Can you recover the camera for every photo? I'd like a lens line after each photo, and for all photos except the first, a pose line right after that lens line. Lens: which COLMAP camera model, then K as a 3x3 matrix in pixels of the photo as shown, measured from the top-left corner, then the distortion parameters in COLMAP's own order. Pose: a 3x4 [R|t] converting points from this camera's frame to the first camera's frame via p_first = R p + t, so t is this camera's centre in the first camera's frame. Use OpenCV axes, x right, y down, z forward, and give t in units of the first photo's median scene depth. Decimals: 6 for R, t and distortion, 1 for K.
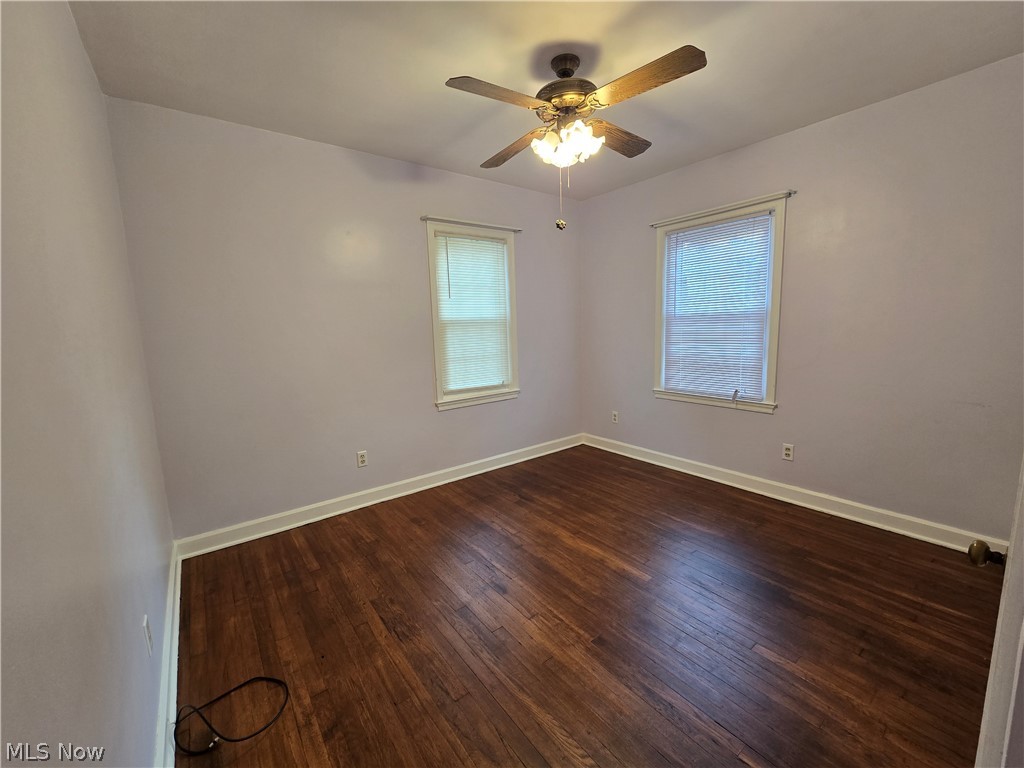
lens RADIAL K [[418.5, 0, 516.8], [0, 418.5, 383.8], [0, 0, 1]] dist [-0.003003, 0.000003]
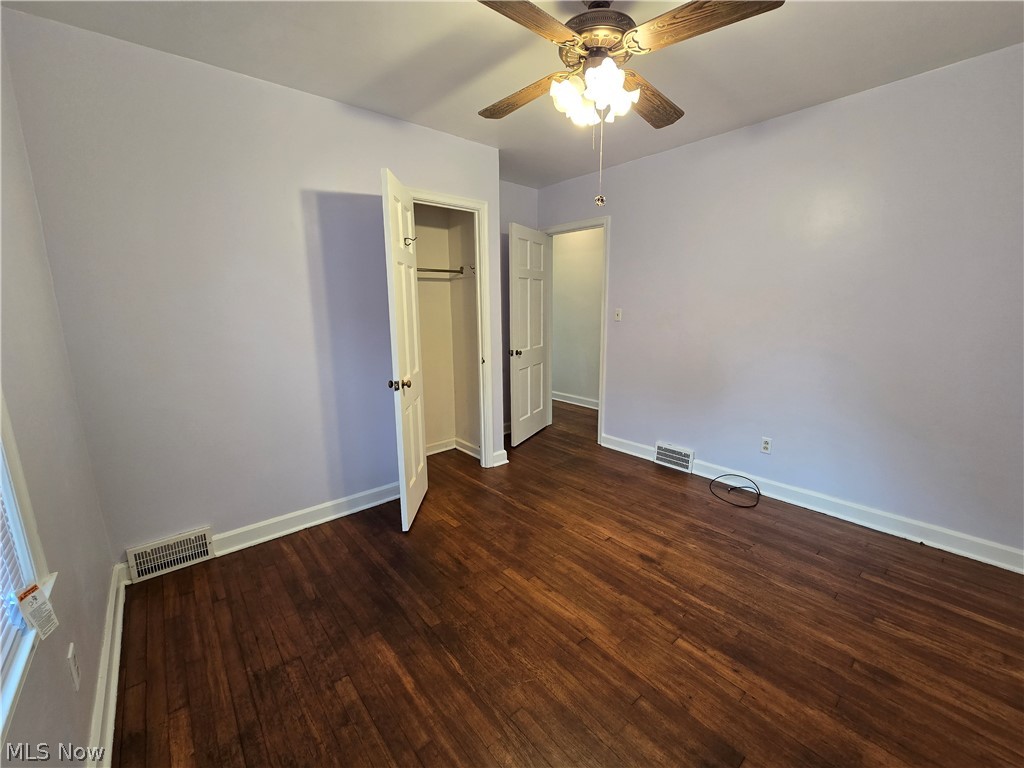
lens RADIAL K [[418.5, 0, 516.8], [0, 418.5, 383.8], [0, 0, 1]] dist [-0.003003, 0.000003]
pose [[-0.997715, 0.048341, -0.047200, 0.314946], [0.030076, 0.943357, 0.330414, -0.290420], [0.060500, 0.328240, -0.942655, 1.800228]]
